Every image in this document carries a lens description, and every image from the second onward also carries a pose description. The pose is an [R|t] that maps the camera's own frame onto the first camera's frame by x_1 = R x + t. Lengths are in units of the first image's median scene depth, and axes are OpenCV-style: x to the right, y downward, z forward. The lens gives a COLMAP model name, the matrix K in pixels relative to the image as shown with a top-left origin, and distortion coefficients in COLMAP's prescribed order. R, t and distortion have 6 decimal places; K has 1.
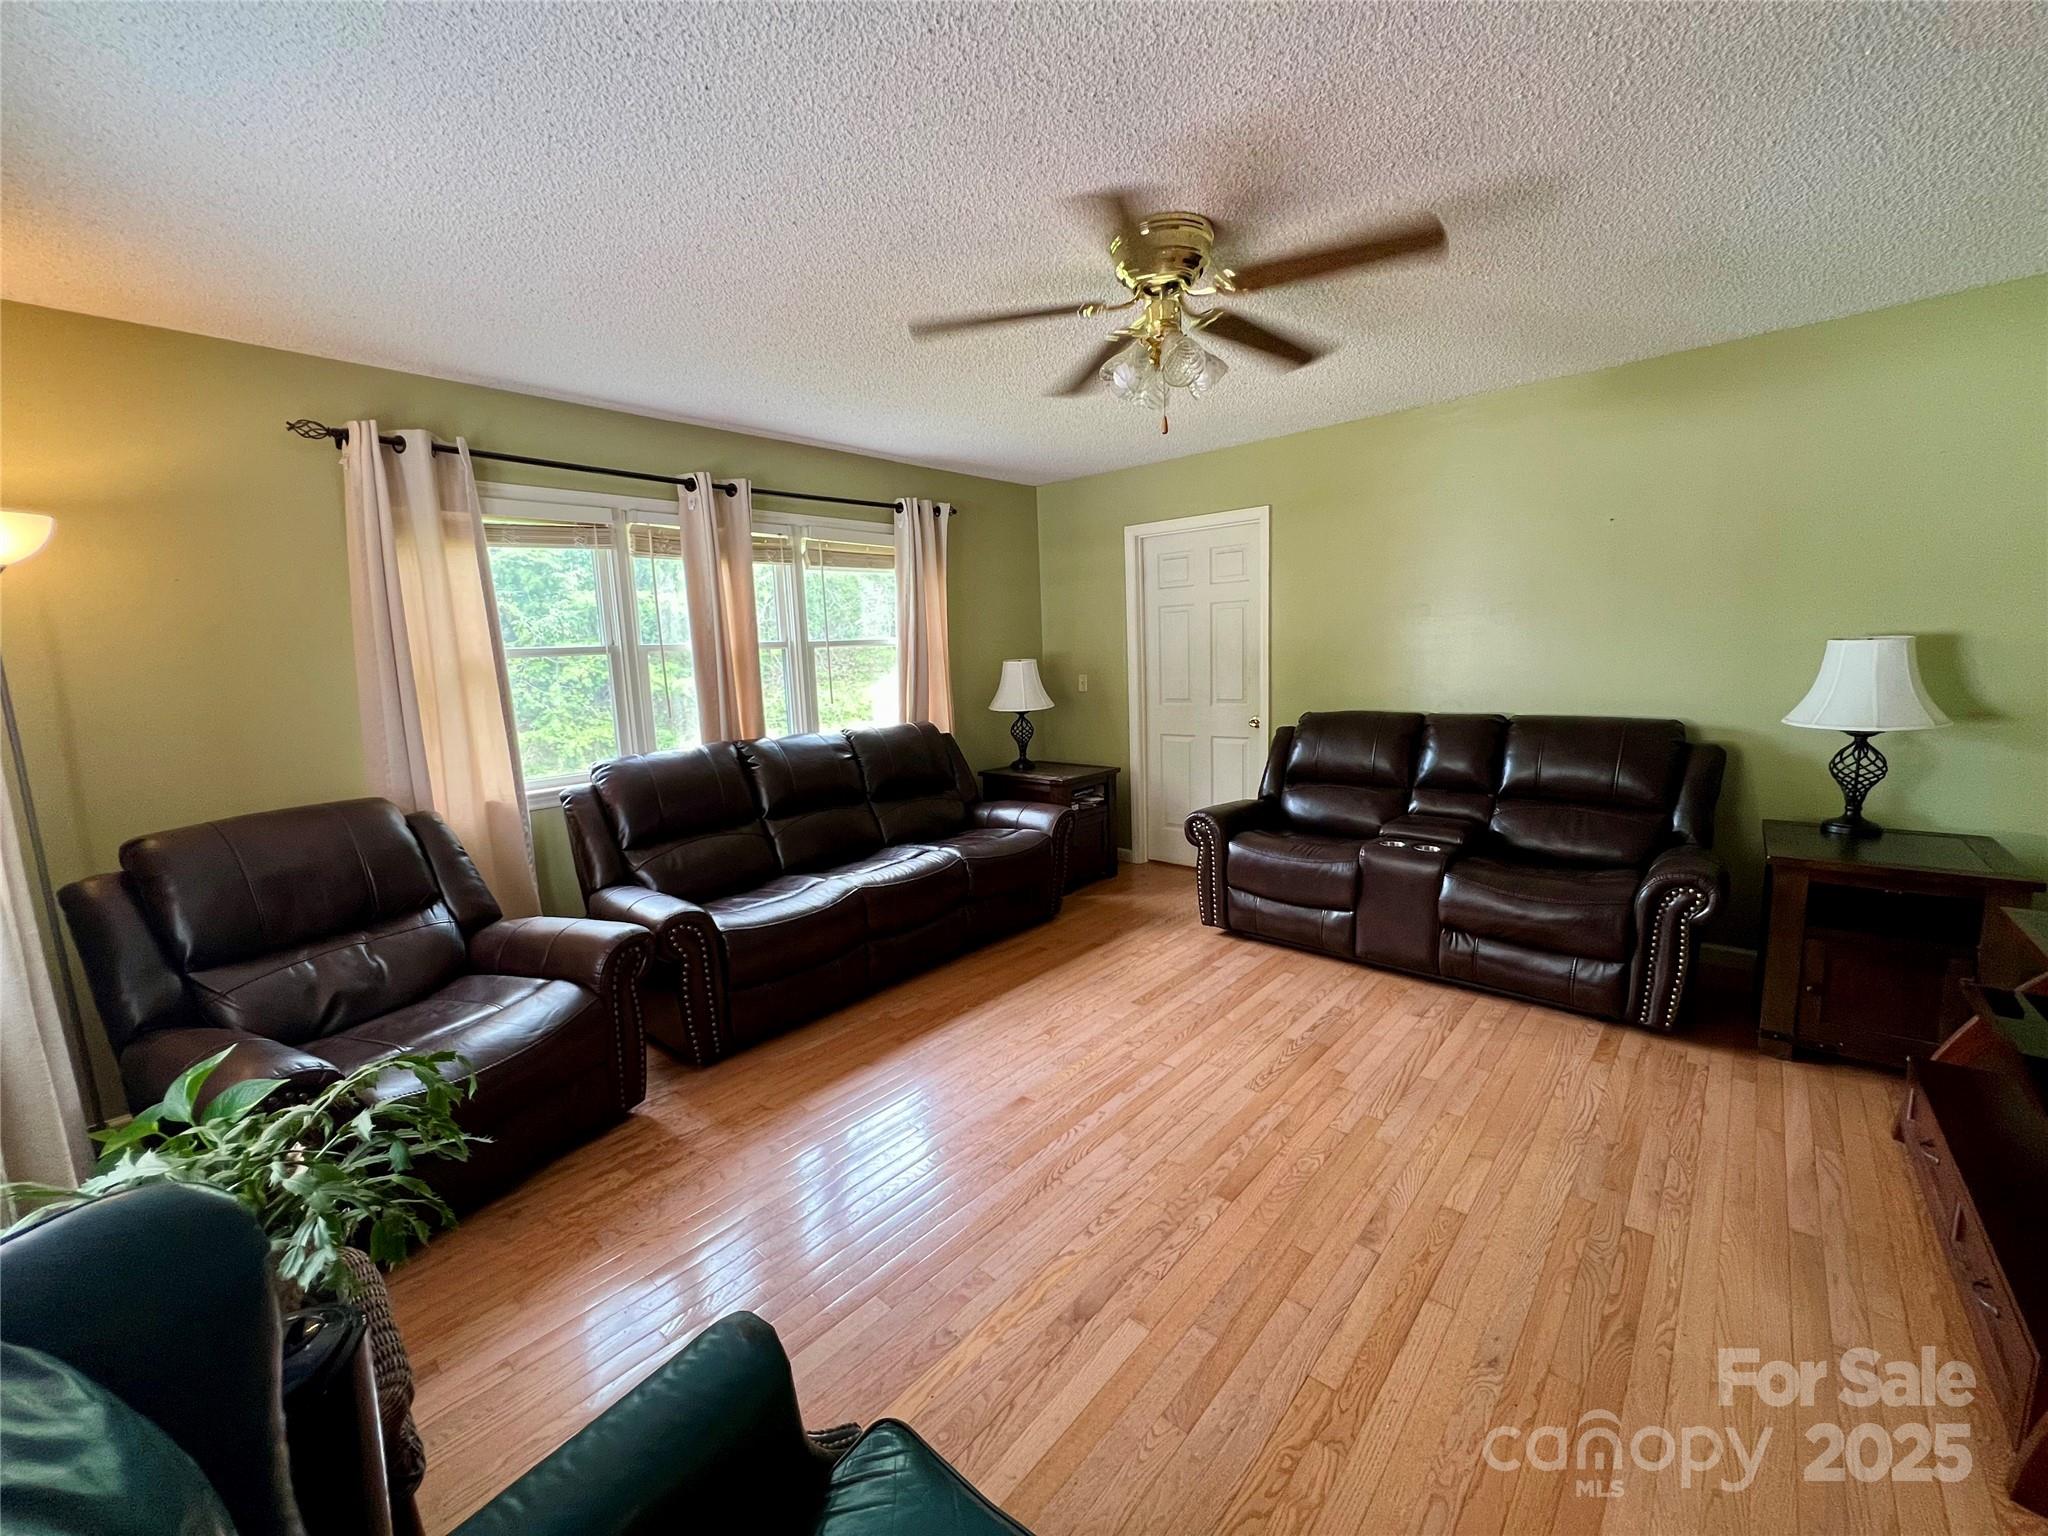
lens RADIAL K [[812.1, 0, 1021.2], [0, 812.1, 771.2], [0, 0, 1]] dist [0.001449, 0.000130]
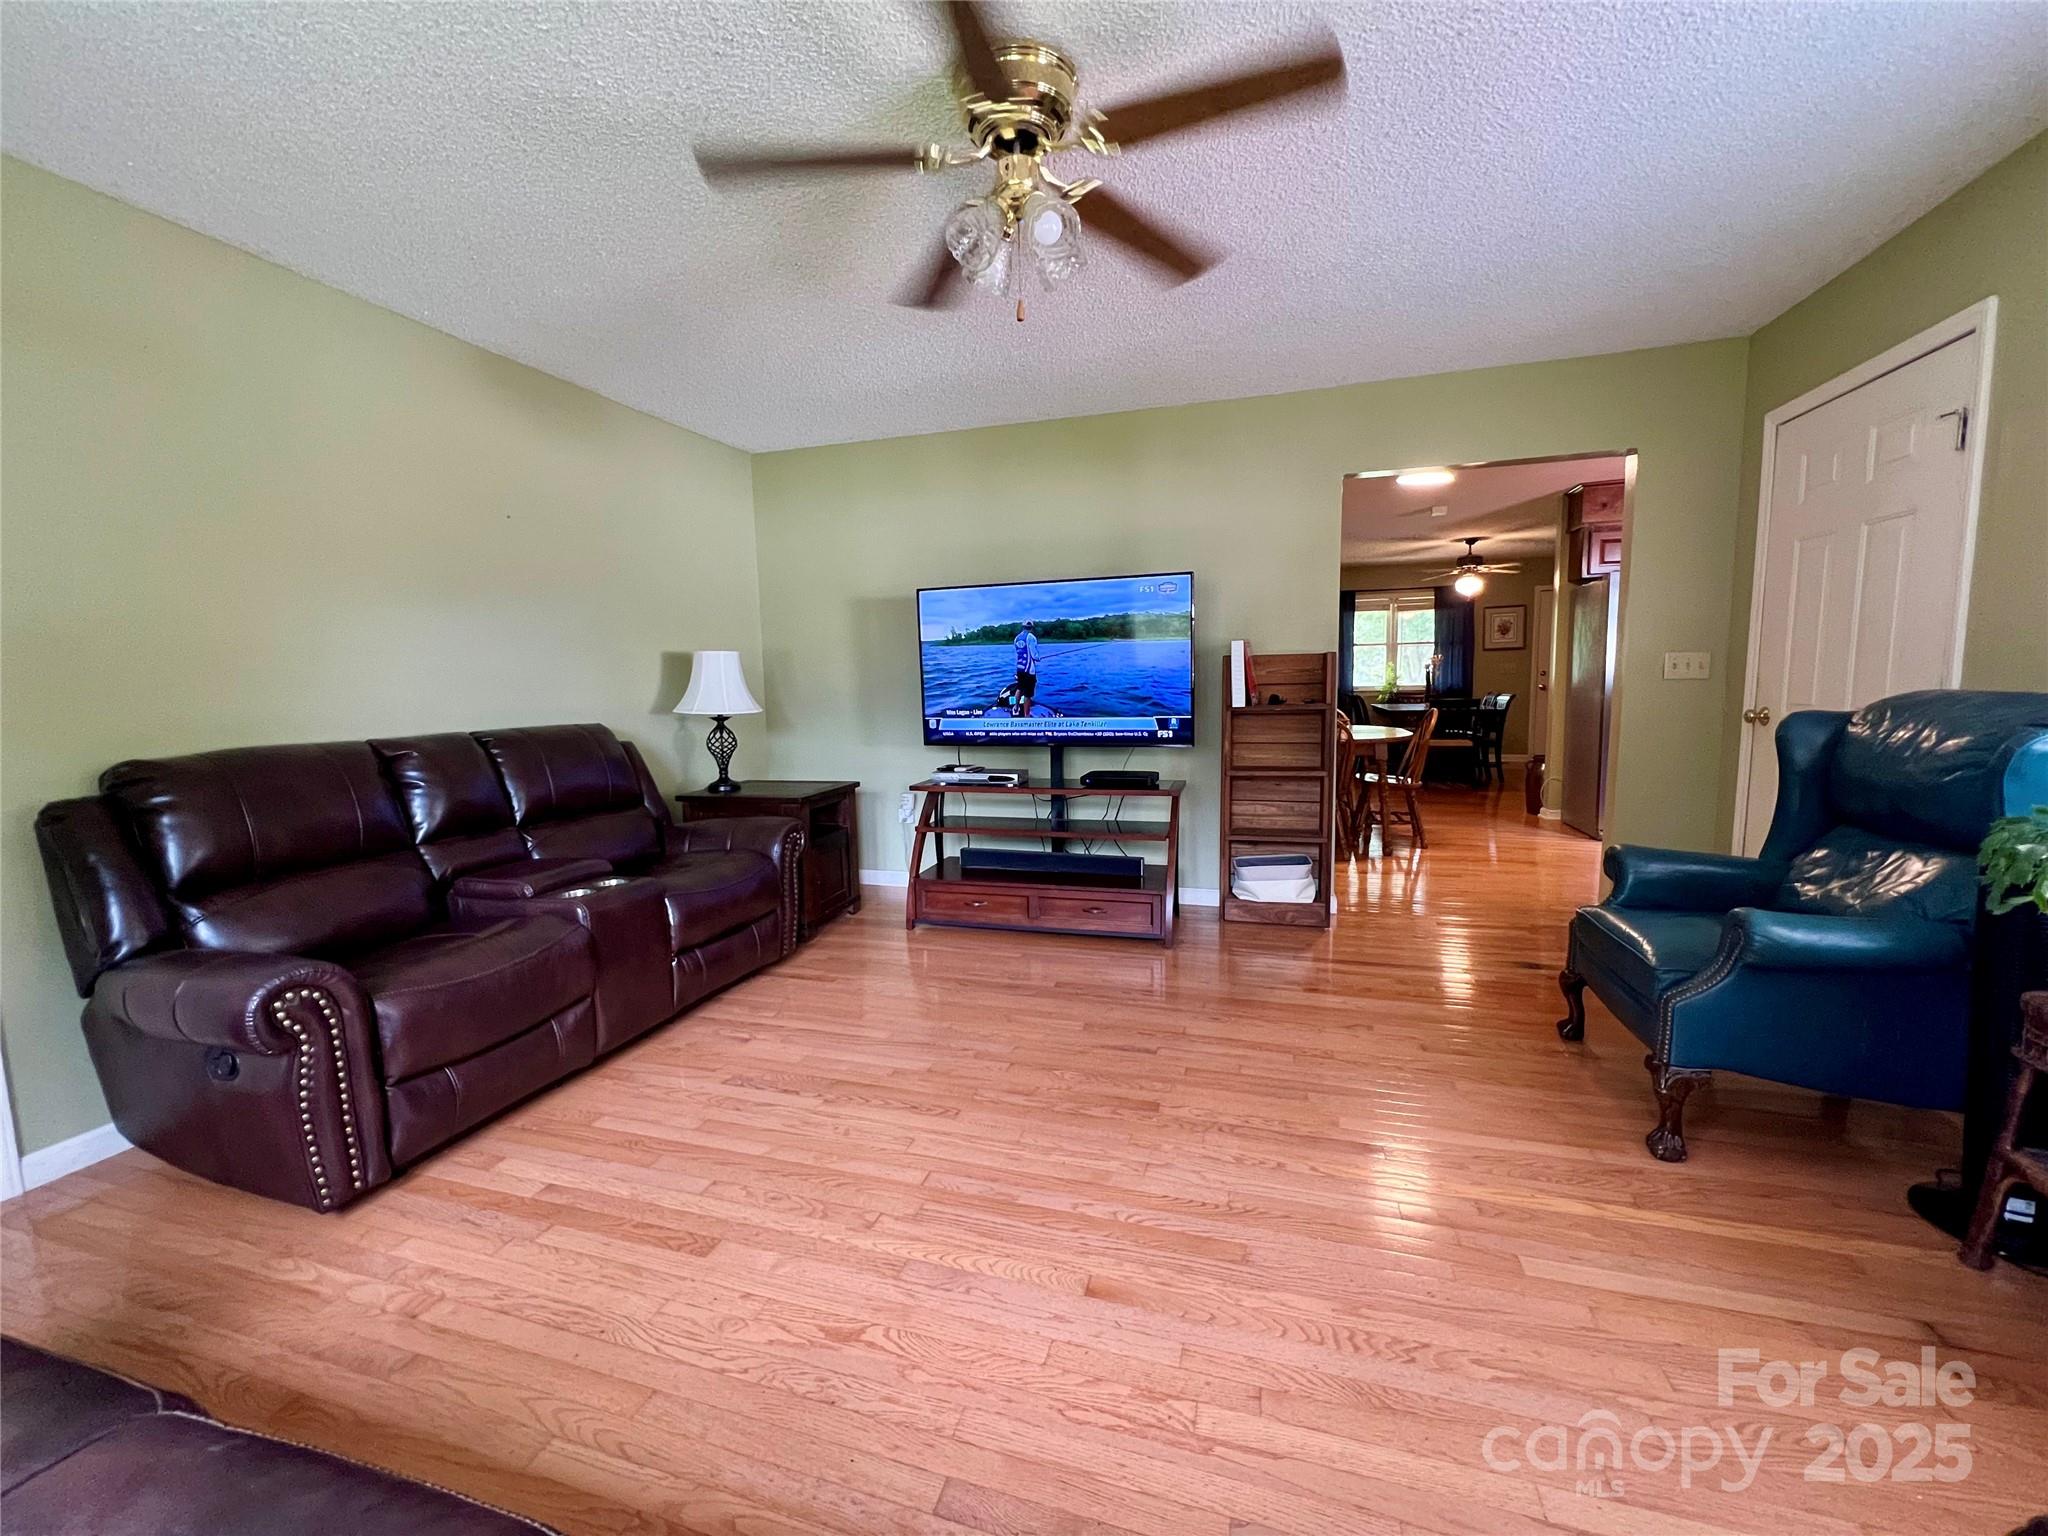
lens RADIAL K [[818.4, 0, 1023.5], [0, 818.4, 766.6], [0, 0, 1]] dist [0.000321, -0.000591]
pose [[-0.416280, -0.052706, 0.907708, -0.468574], [0.169237, 0.976381, 0.134307, -0.065515], [-0.893348, 0.209526, -0.397528, 1.105333]]
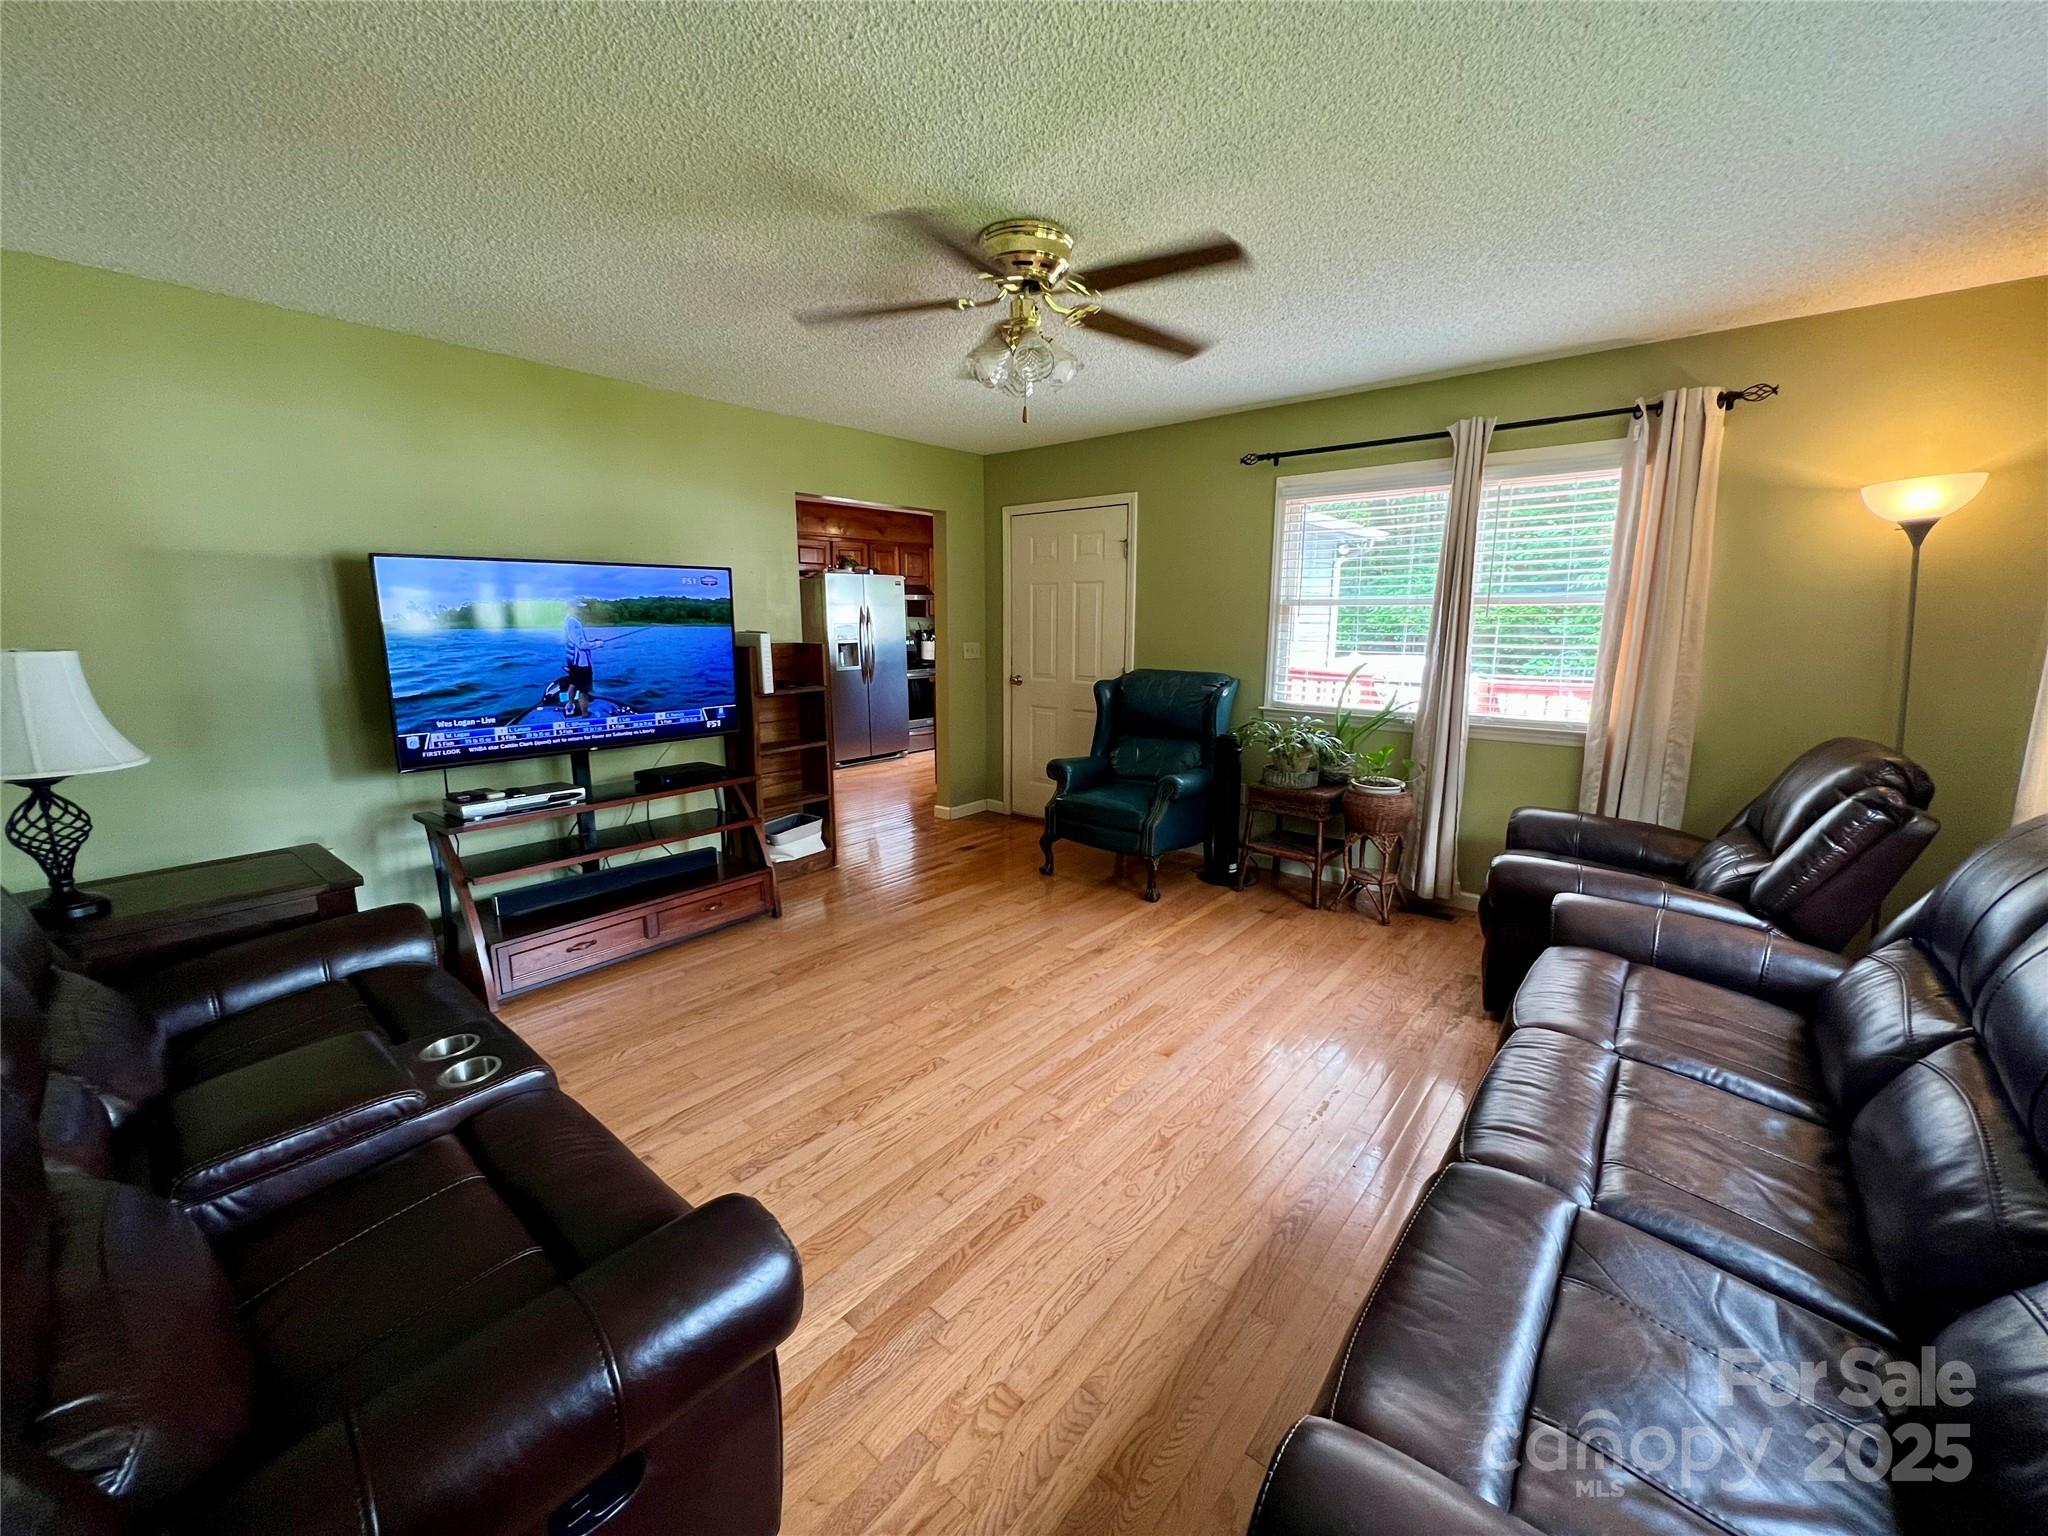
lens RADIAL K [[812.1, 0, 1021.2], [0, 812.1, 771.2], [0, 0, 1]] dist [0.001449, 0.000130]
pose [[-0.998904, 0.042582, -0.019419, 0.175538], [0.033772, 0.943096, 0.330801, -0.260092], [0.032400, 0.329783, -0.943501, 1.692883]]
